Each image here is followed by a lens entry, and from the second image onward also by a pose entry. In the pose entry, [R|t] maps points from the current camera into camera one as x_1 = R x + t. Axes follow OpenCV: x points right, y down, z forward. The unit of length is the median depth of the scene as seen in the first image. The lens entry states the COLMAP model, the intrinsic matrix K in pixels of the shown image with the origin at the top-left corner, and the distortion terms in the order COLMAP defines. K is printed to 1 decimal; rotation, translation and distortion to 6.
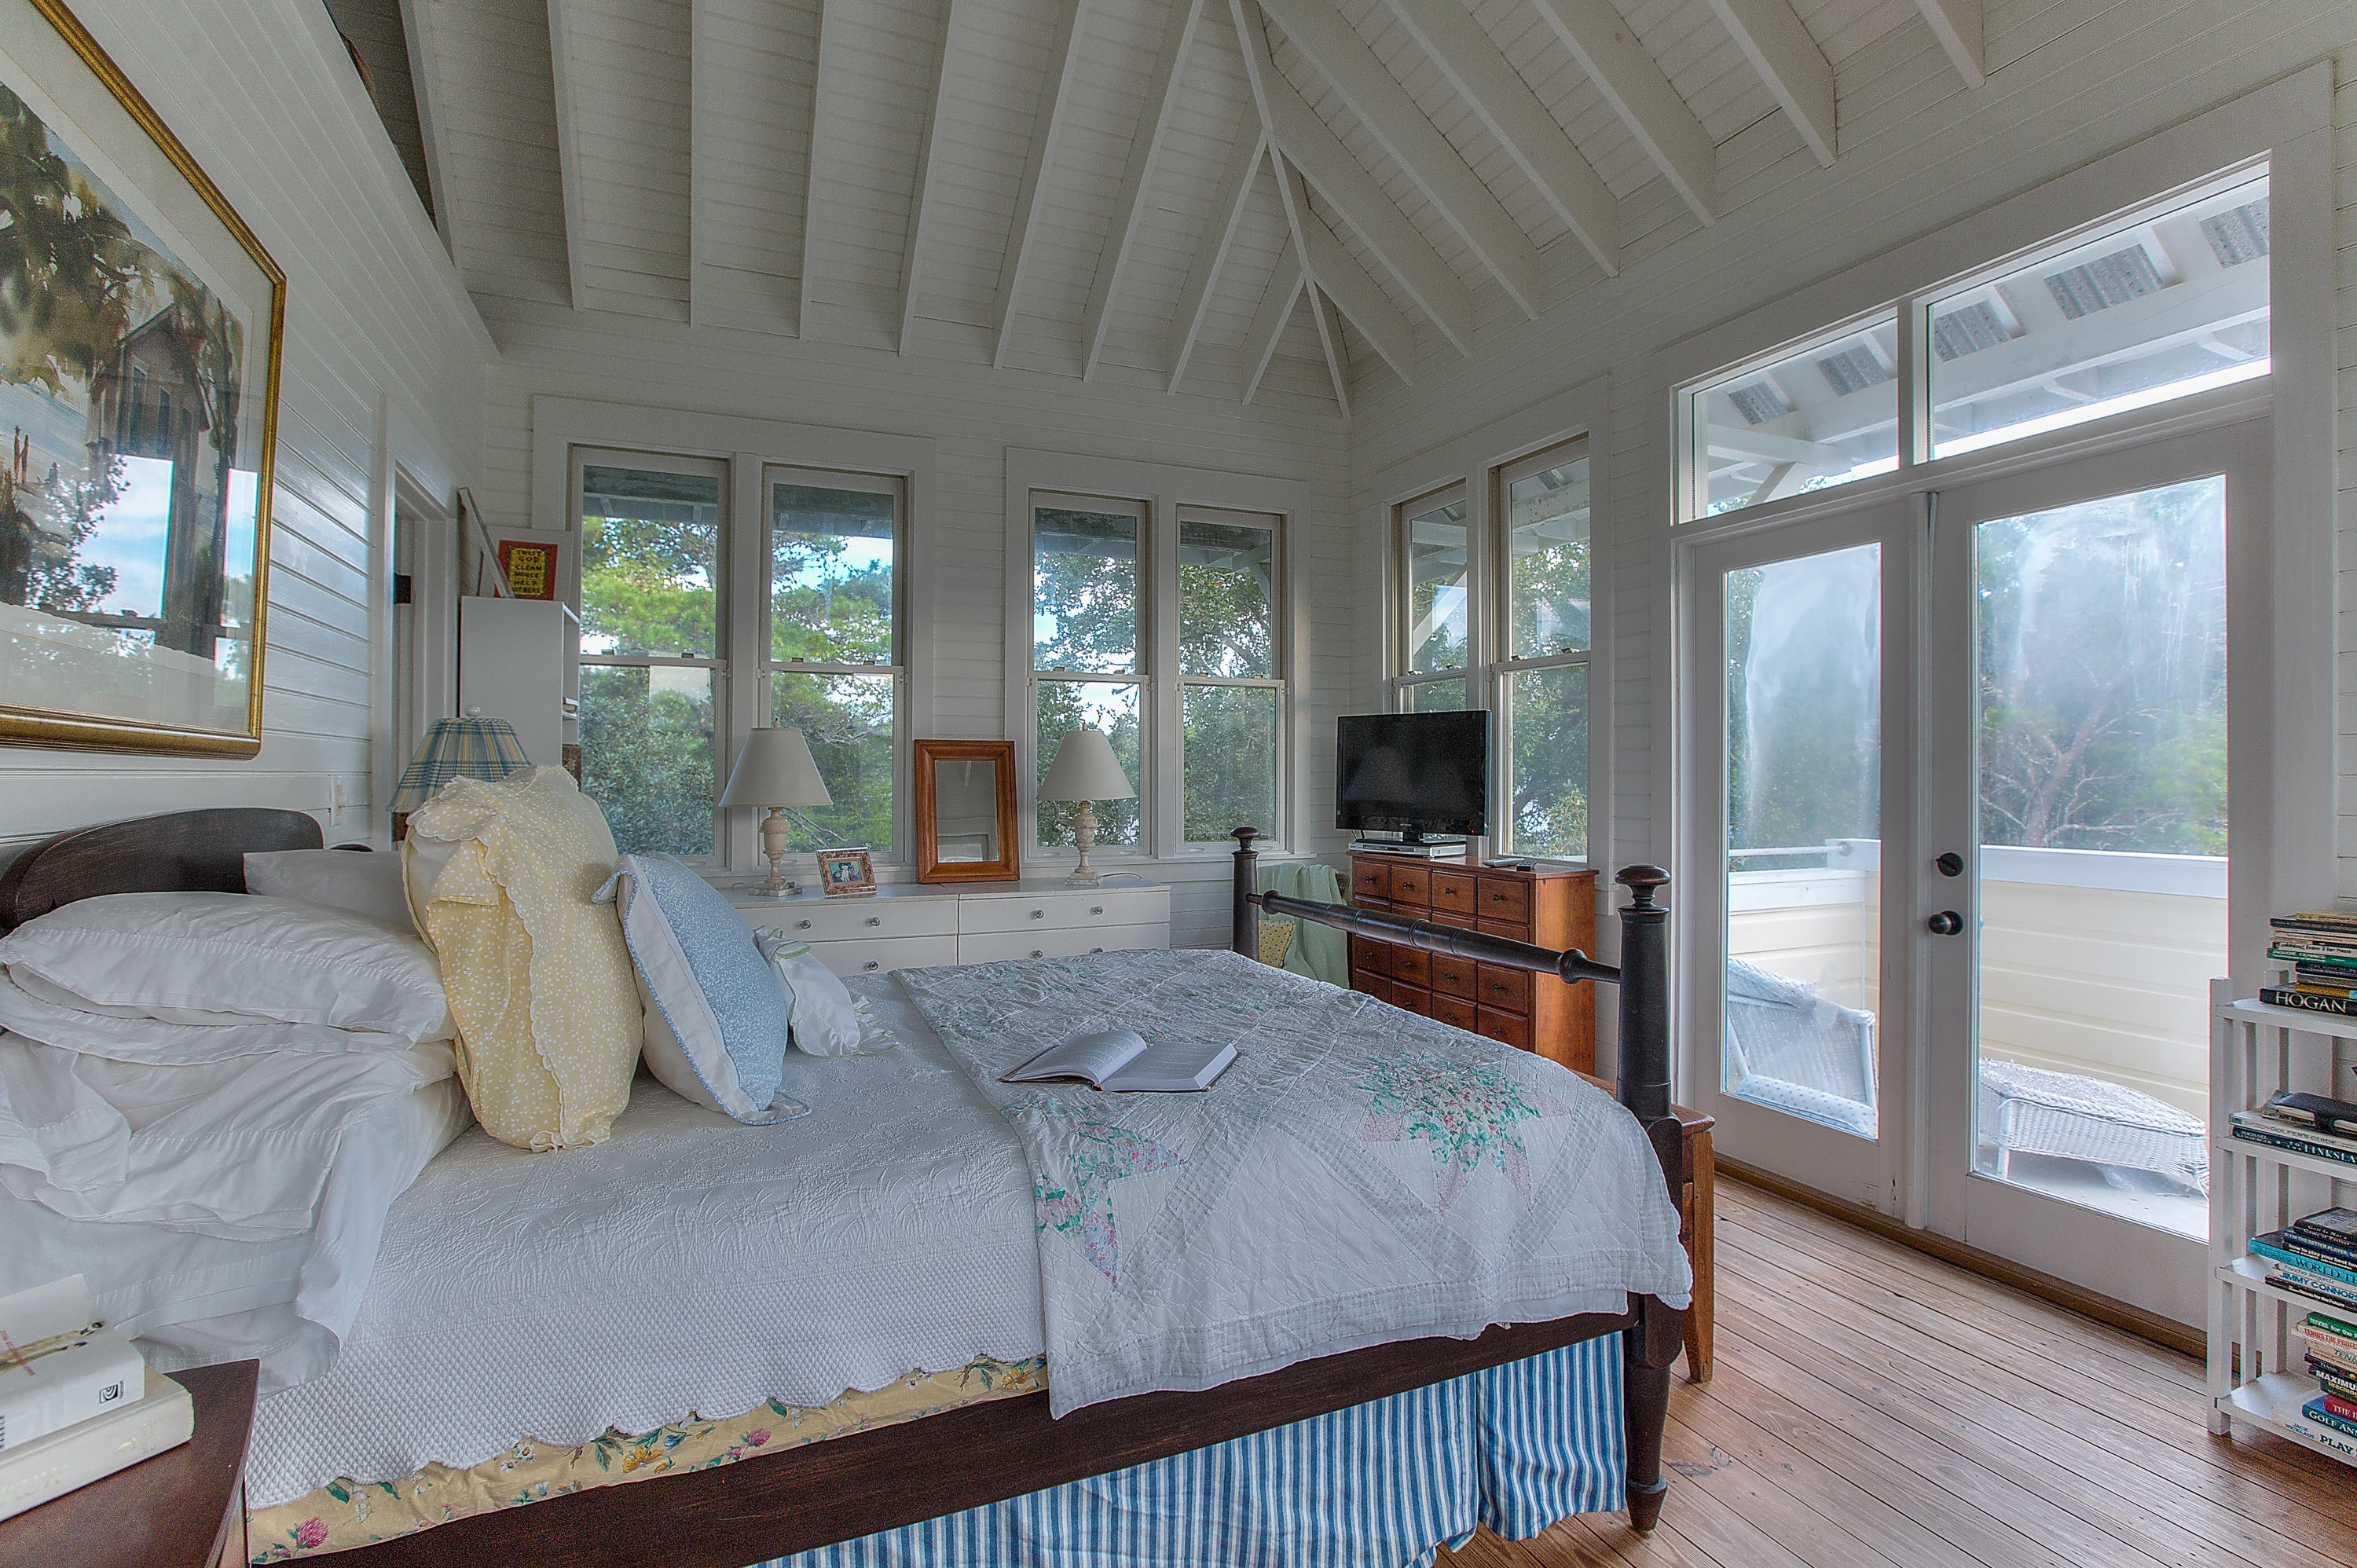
lens RADIAL K [[1089.5, 0, 1185.4], [0, 1089.5, 775.5], [0, 0, 1]] dist [-0.035348, 0.010818]
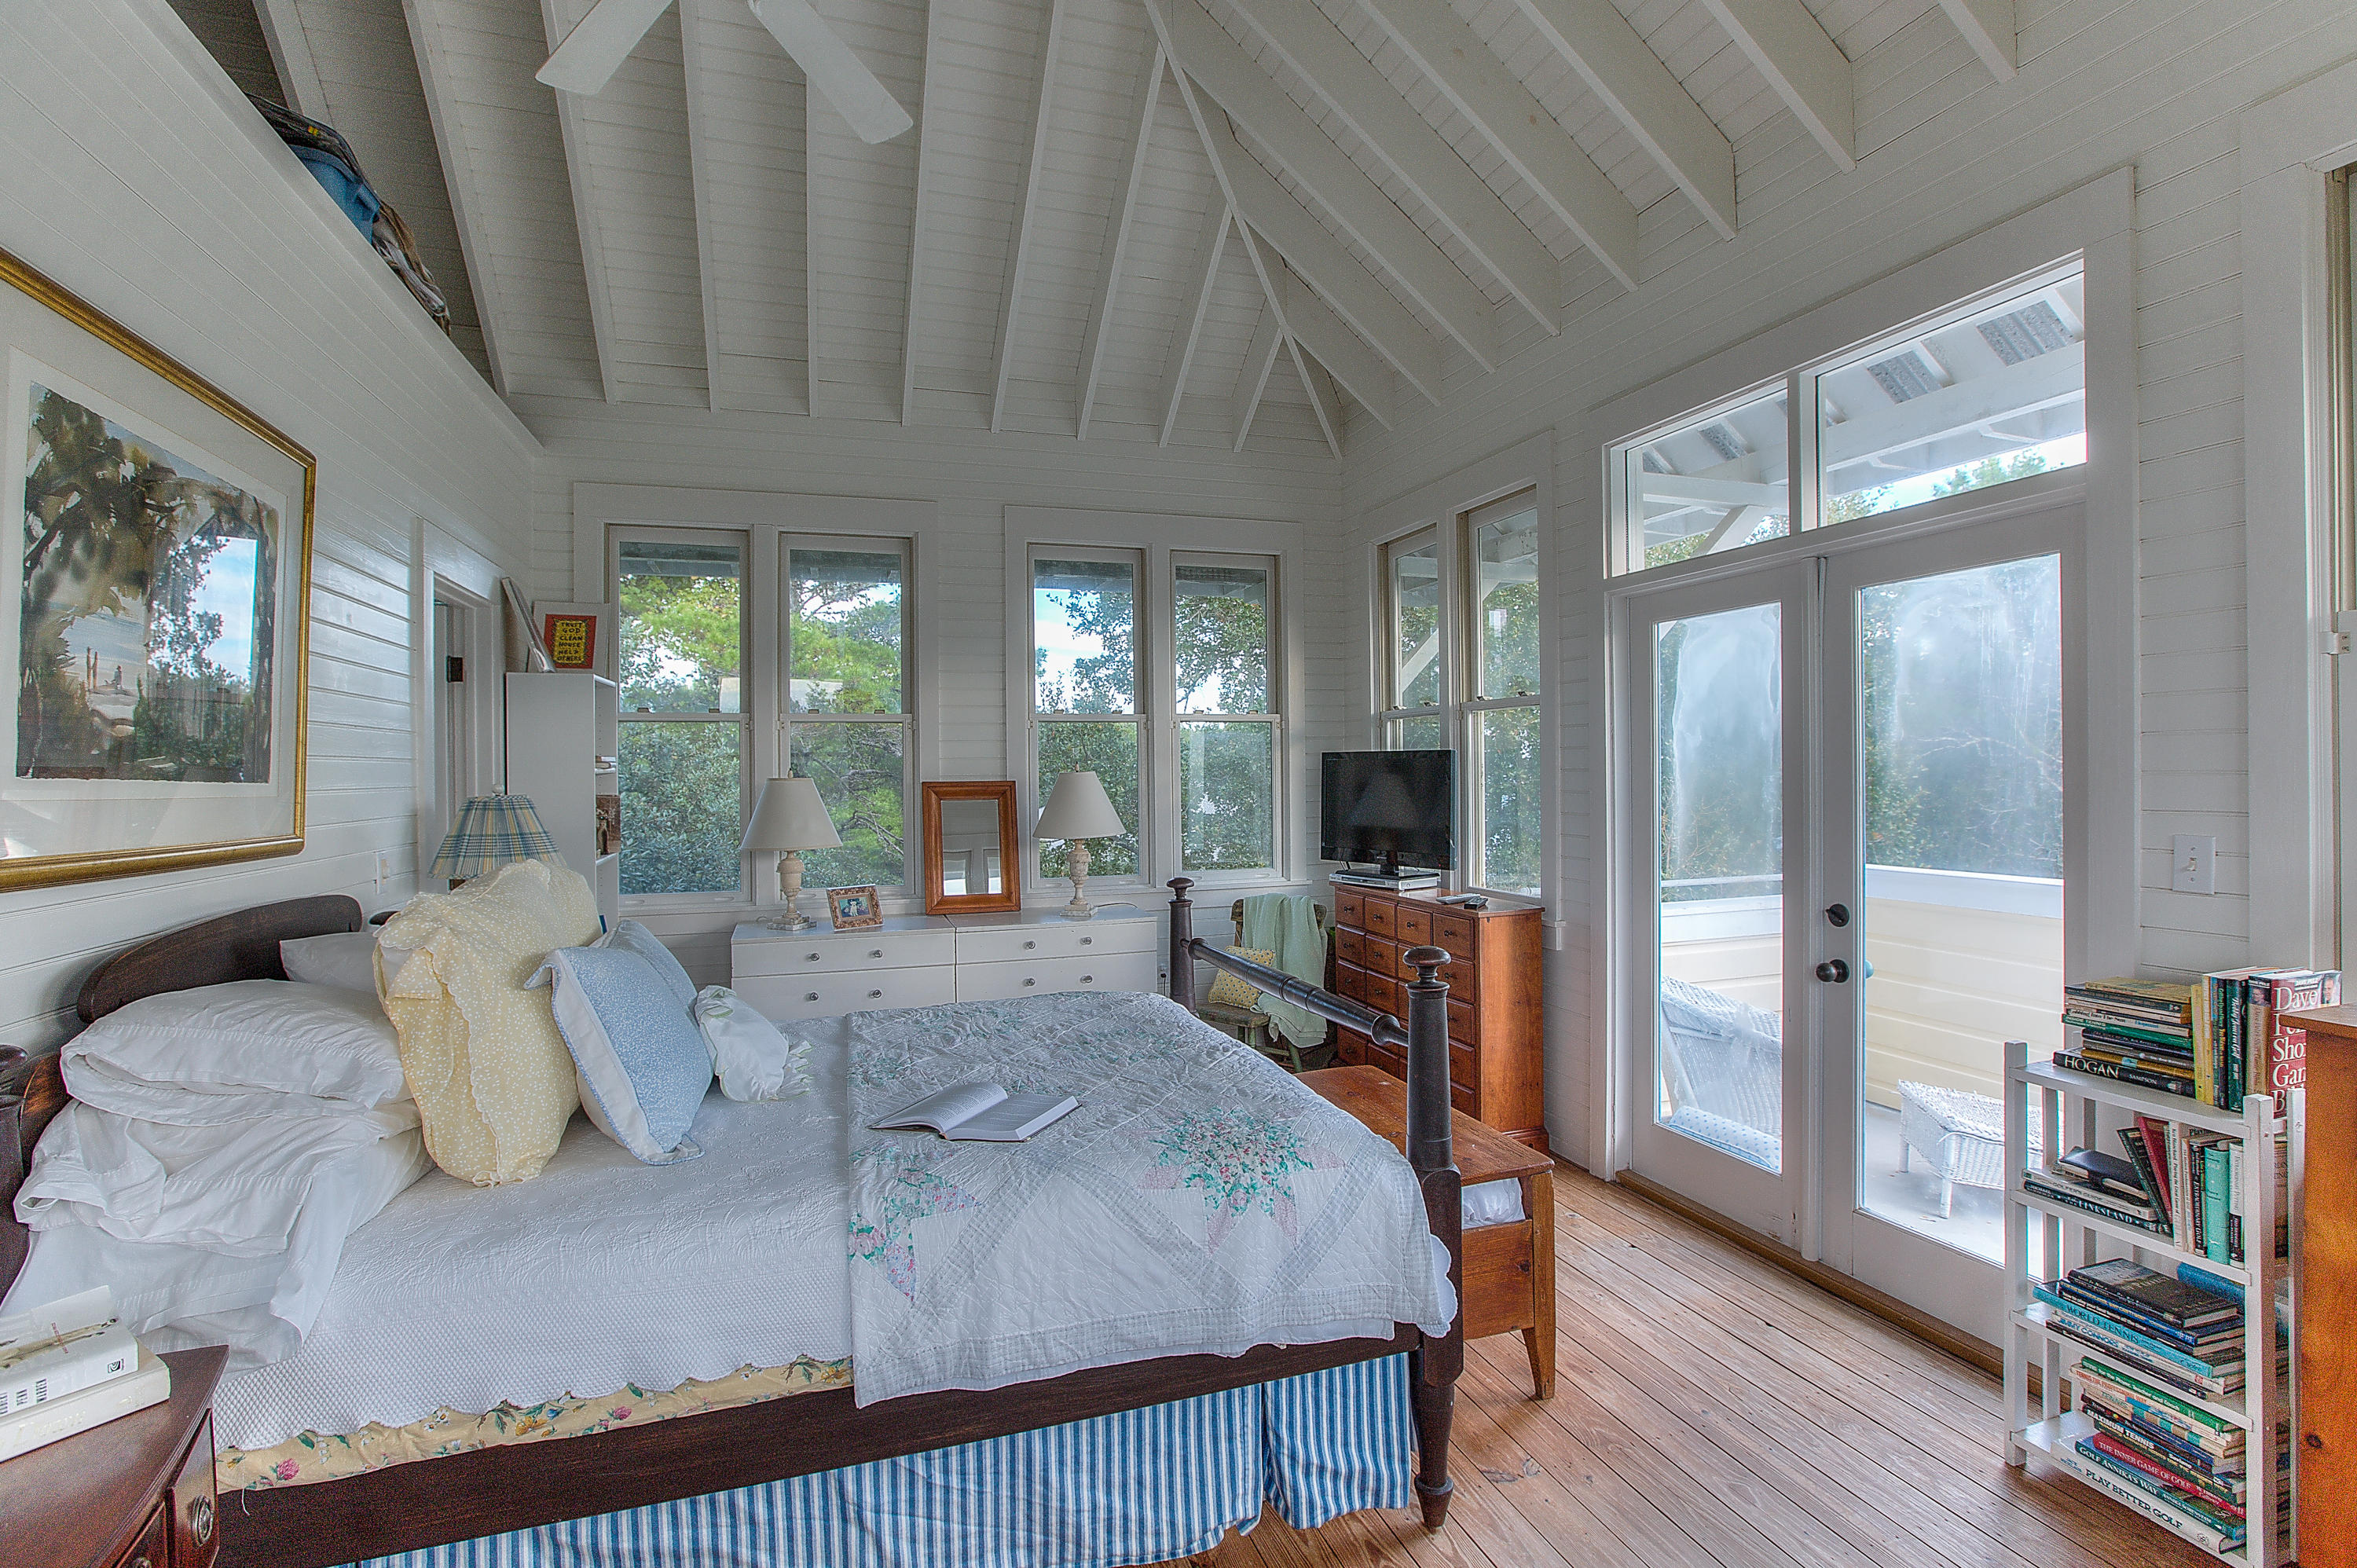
lens RADIAL K [[1090.2, 0, 1178.5], [0, 1090.2, 784.0], [0, 0, 1]] dist [-0.037540, 0.013410]
pose [[0.996382, -0.012287, -0.084094, 0.225682], [0.013082, 0.999875, 0.008919, -0.086751], [0.083973, -0.009987, 0.996418, -0.134506]]
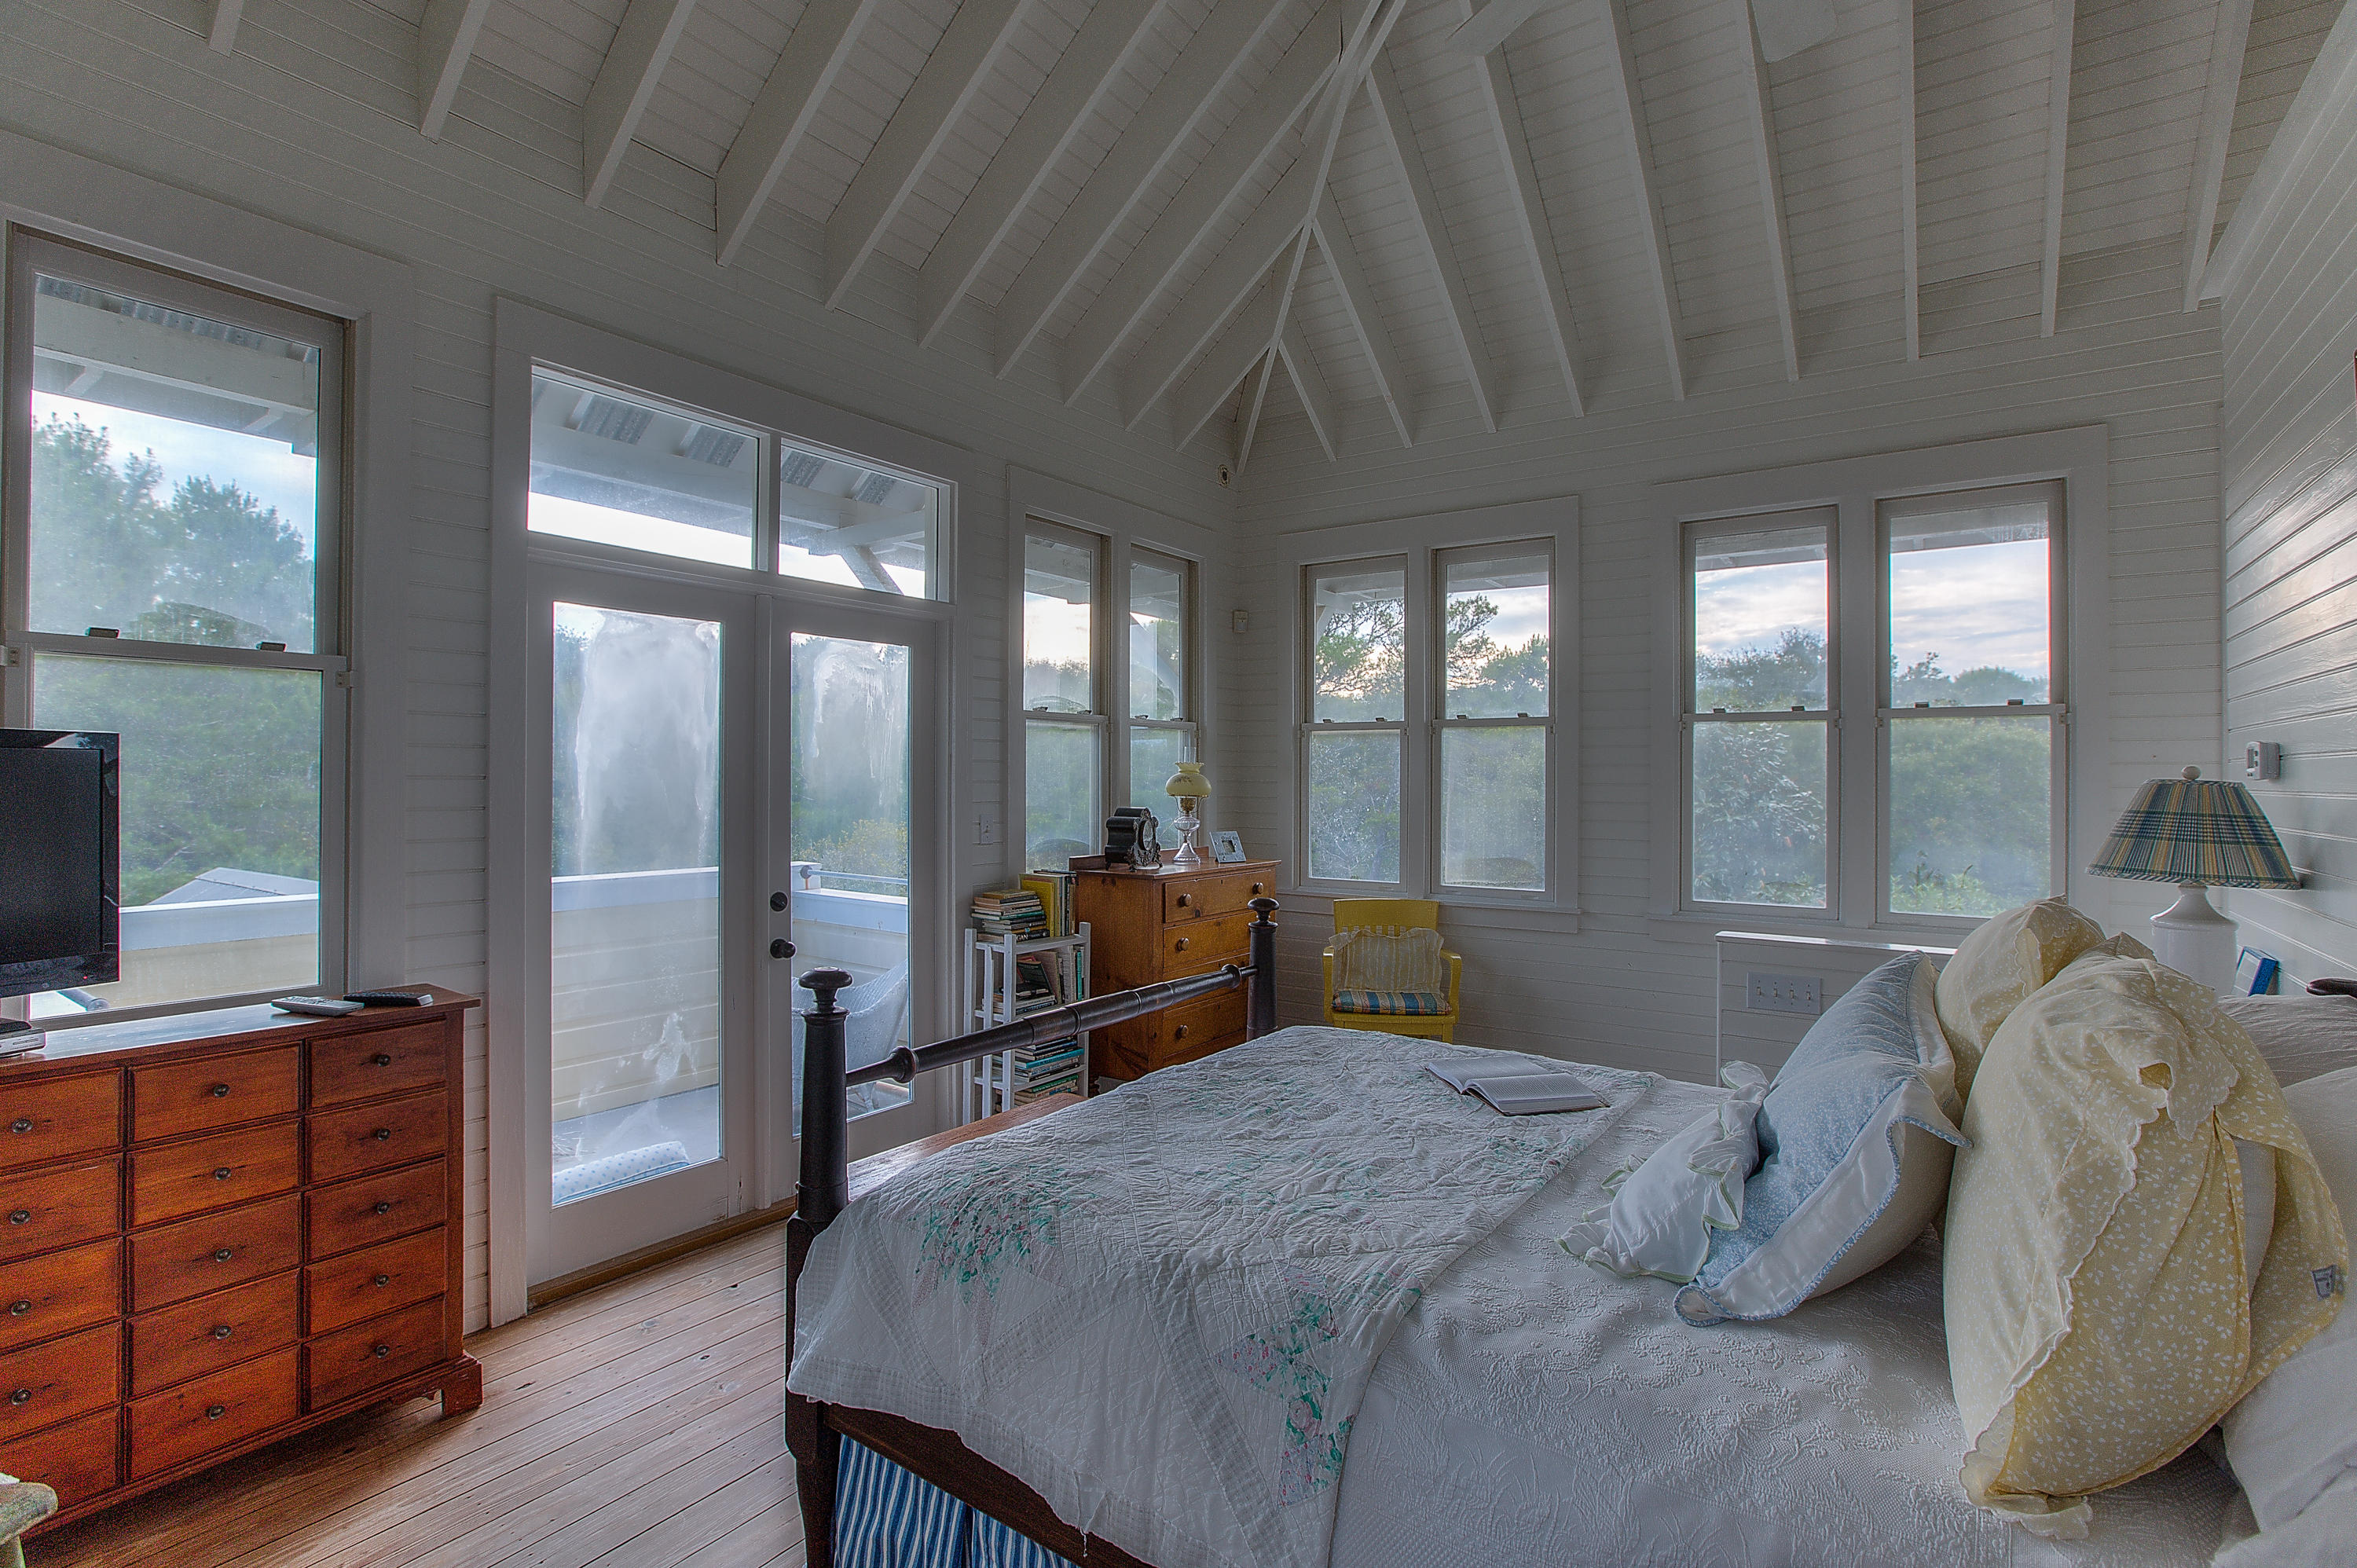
lens RADIAL K [[1089.5, 0, 1185.4], [0, 1089.5, 775.5], [0, 0, 1]] dist [-0.035348, 0.010818]
pose [[-0.522668, -0.004806, 0.852523, -0.840610], [-0.009092, 0.999959, 0.000062, -0.094470], [-0.852488, -0.007719, -0.522690, 1.742503]]
